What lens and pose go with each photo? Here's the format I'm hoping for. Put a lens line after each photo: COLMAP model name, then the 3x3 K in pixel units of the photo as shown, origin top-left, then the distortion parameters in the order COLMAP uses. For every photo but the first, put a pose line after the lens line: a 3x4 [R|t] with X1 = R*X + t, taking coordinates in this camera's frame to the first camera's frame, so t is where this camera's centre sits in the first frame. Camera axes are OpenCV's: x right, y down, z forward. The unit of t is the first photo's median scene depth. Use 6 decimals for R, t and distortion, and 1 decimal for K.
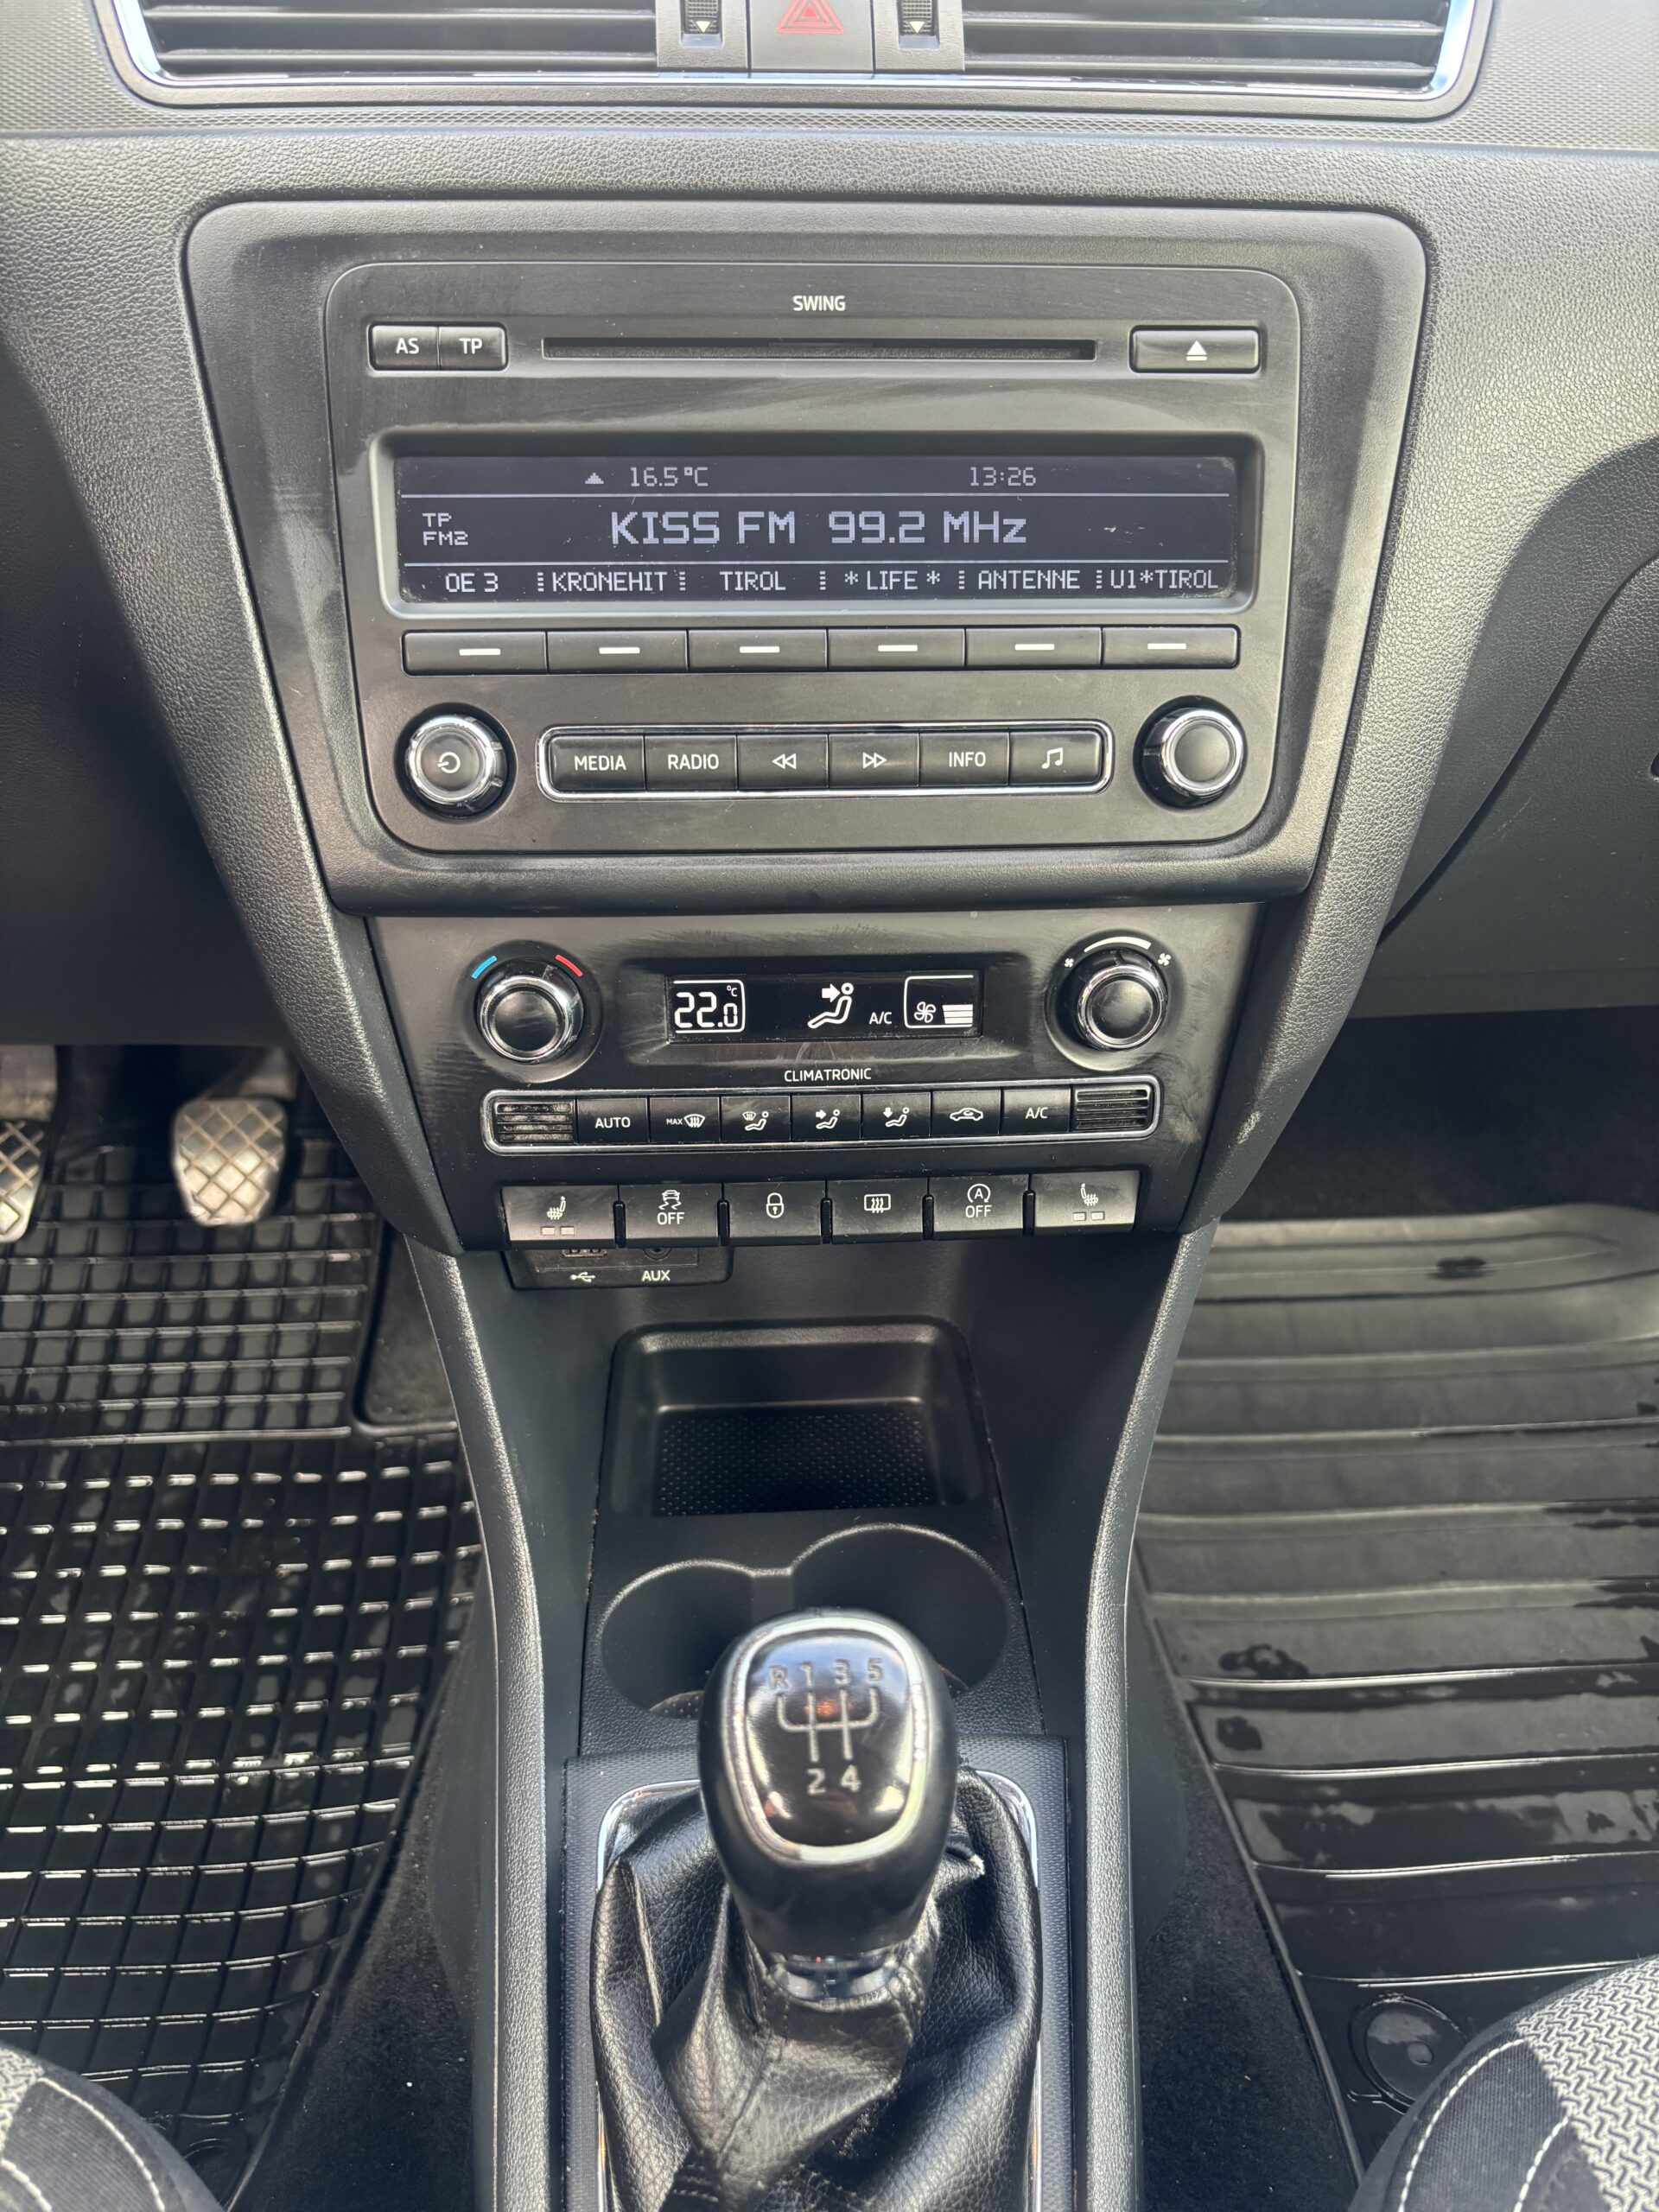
lens RADIAL K [[1647.3, 0, 818.4], [0, 1647.3, 1172.7], [0, 0, 1]] dist [0.066743, -0.081458]
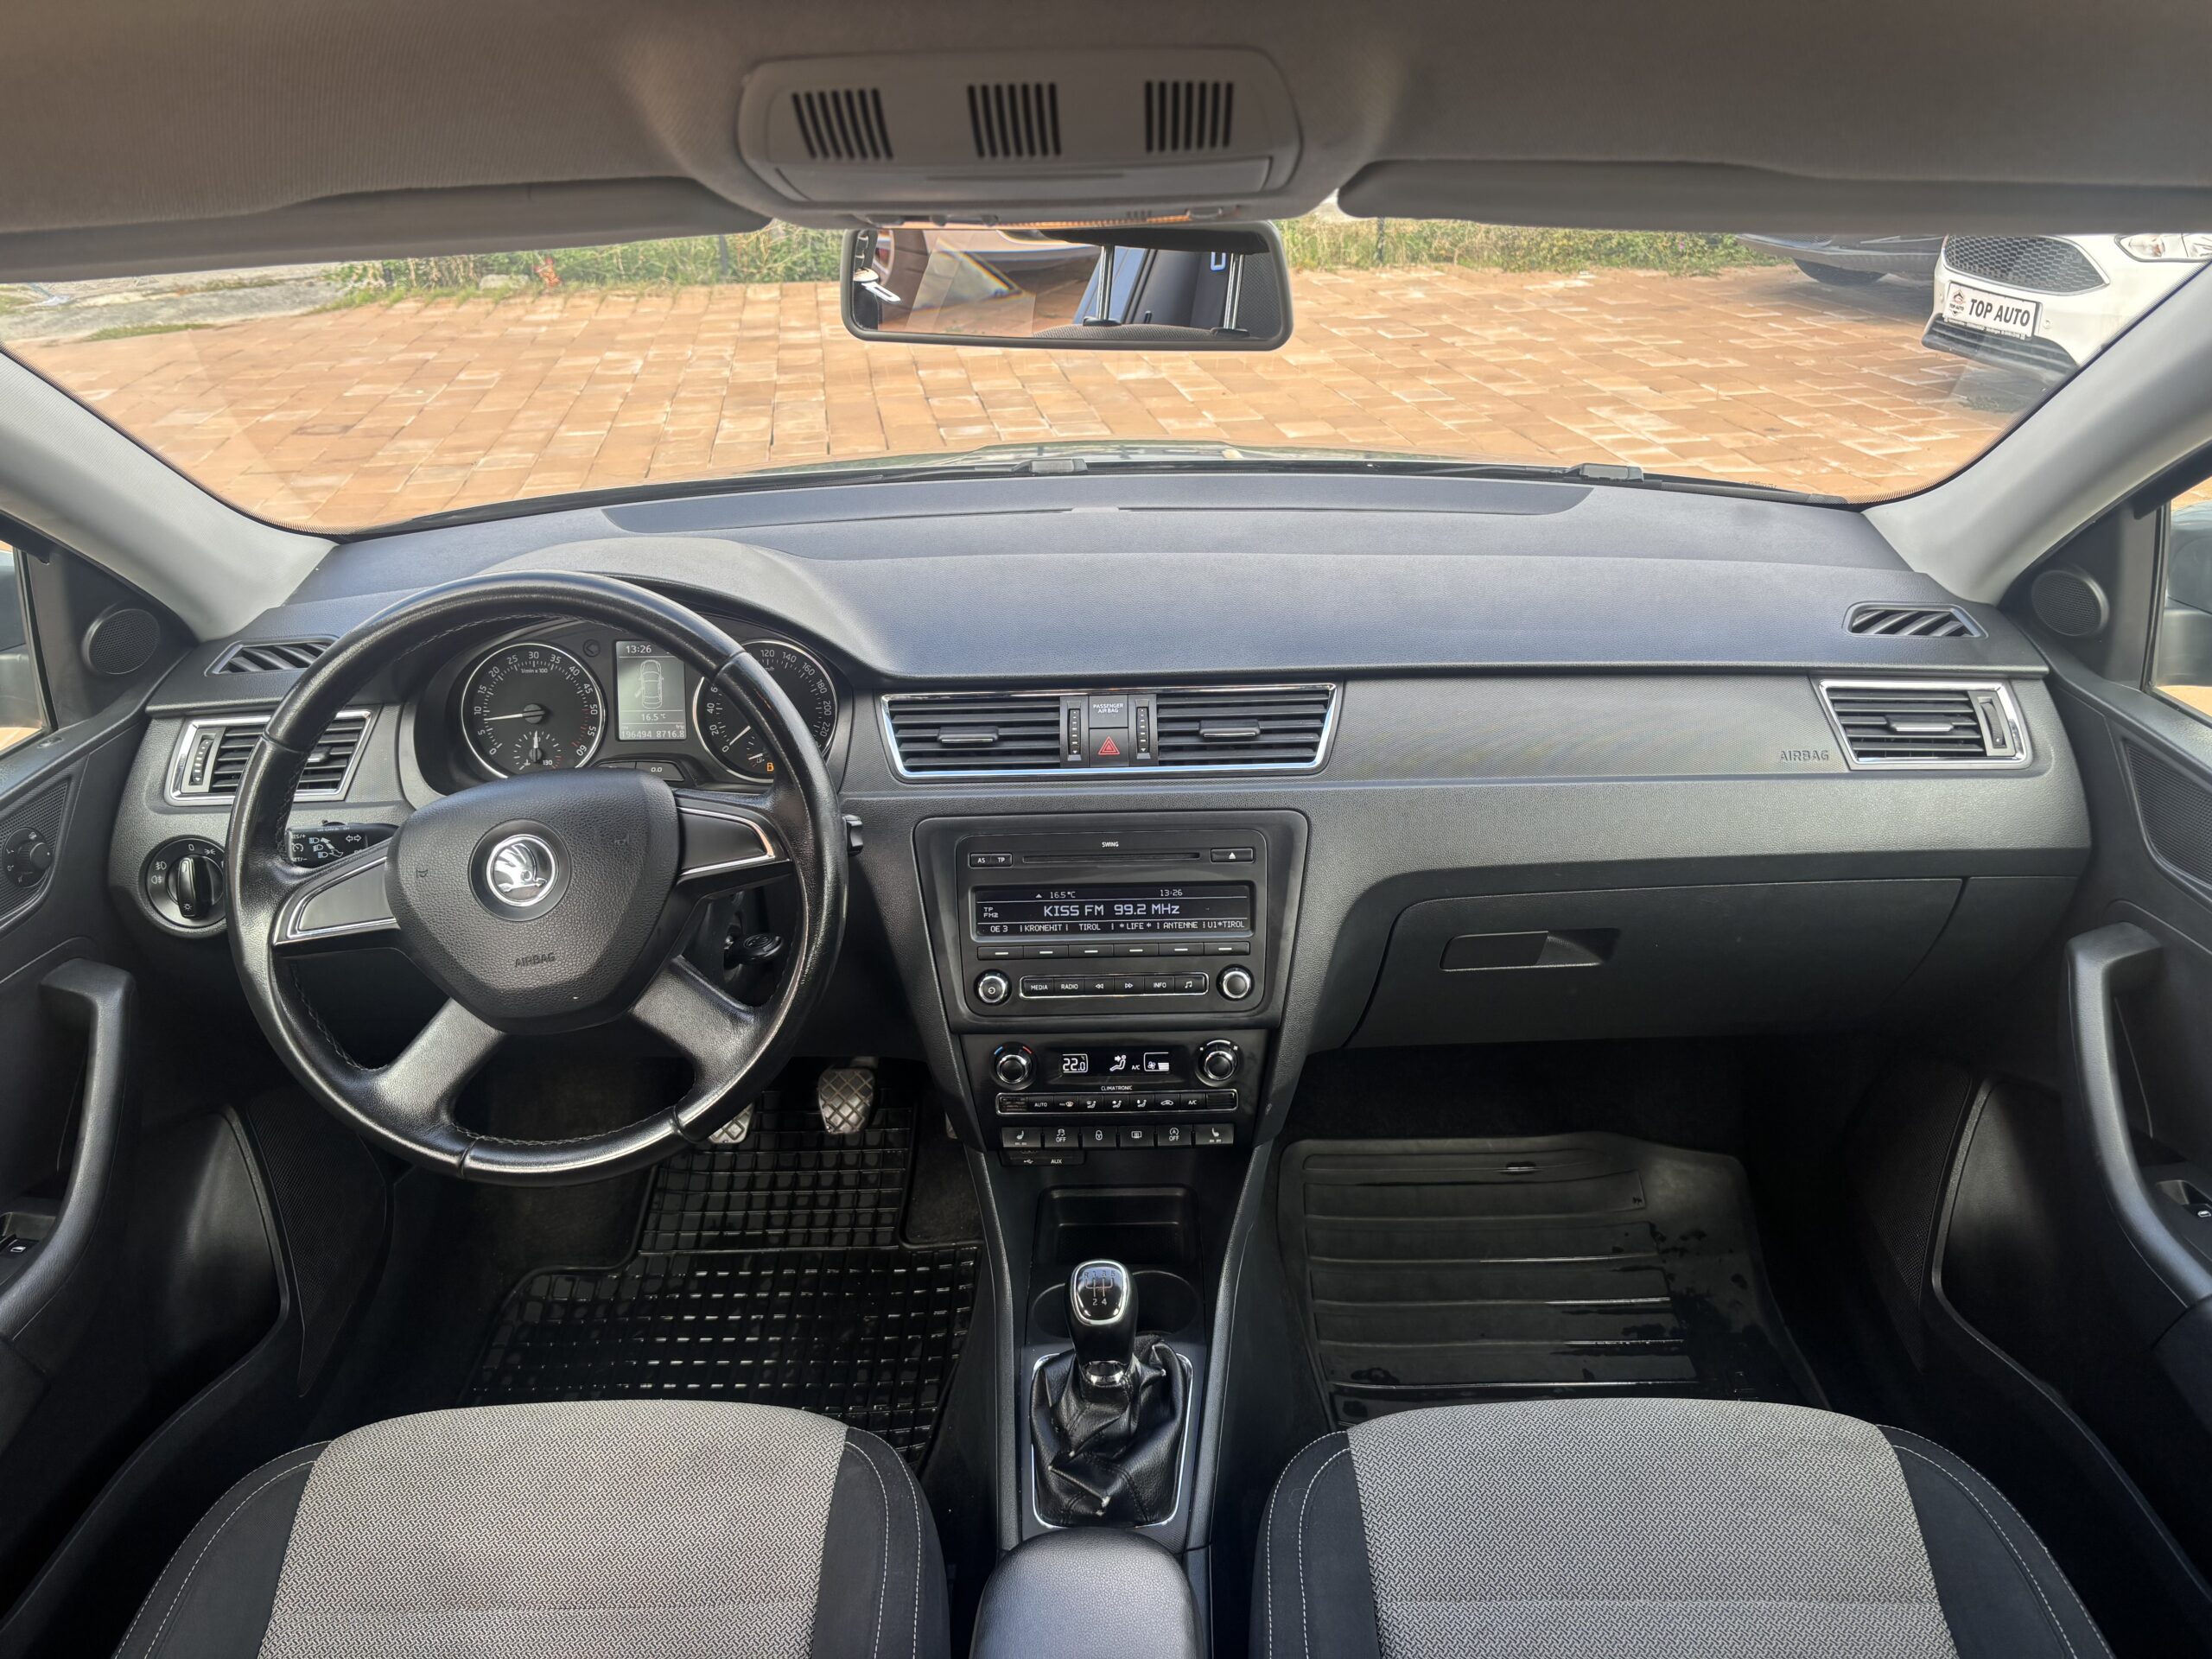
lens RADIAL K [[1723.1, 0, 1107.4], [0, 1723.1, 775.1], [0, 0, 1]] dist [0.006705, -0.038324]
pose [[0.996529, -0.004758, -0.083114, 0.141378], [-0.009296, 0.985763, -0.167883, -0.054692], [0.082729, 0.168073, 0.982297, -1.182965]]
